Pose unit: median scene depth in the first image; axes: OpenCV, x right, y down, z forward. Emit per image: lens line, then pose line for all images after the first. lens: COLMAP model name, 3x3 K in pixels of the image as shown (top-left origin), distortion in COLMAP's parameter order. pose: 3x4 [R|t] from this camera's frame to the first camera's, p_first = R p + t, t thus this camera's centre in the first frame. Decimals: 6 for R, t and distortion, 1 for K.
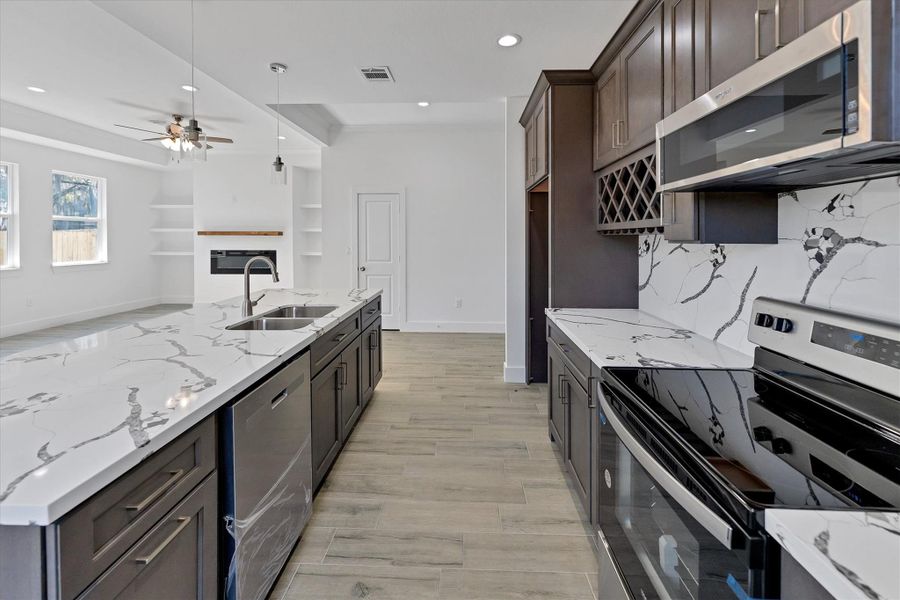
lens RADIAL K [[380.9, 0, 451.1], [0, 380.9, 241.2], [0, 0, 1]] dist [0.001718, 0.000121]
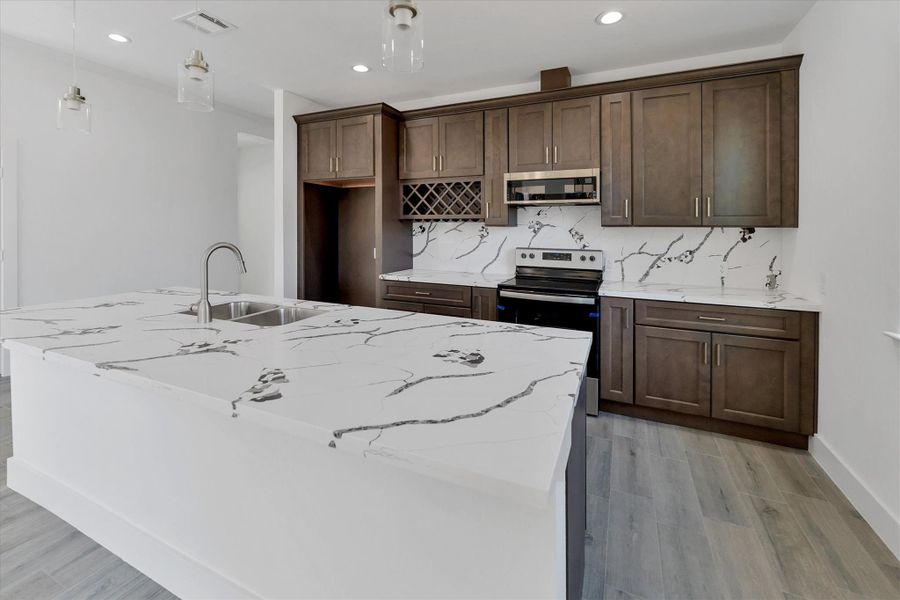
lens RADIAL K [[383.0, 0, 450.4], [0, 383.0, 229.9], [0, 0, 1]] dist [-0.000422, -0.000032]
pose [[0.379007, -0.004097, 0.925385, -0.898581], [0.004157, 0.999988, 0.002724, 0.010411], [-0.925384, 0.002815, 0.379019, 0.233419]]
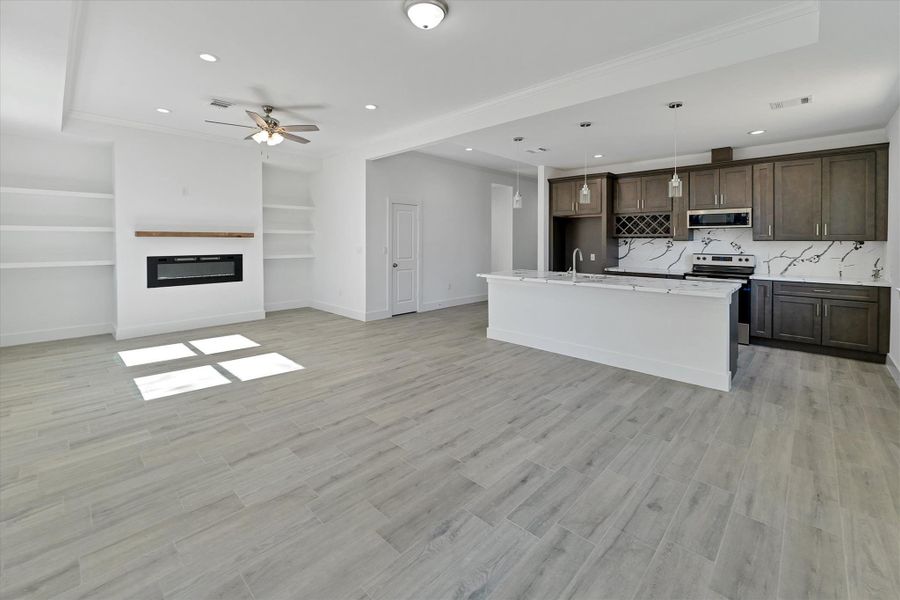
lens RADIAL K [[379.1, 0, 454.9], [0, 379.1, 248.0], [0, 0, 1]] dist [0.001909, 0.000229]
pose [[0.657968, -0.016728, 0.752860, -2.150416], [0.008106, 0.999853, 0.015132, -0.000130], [-0.753002, -0.003854, 0.658007, 0.118649]]
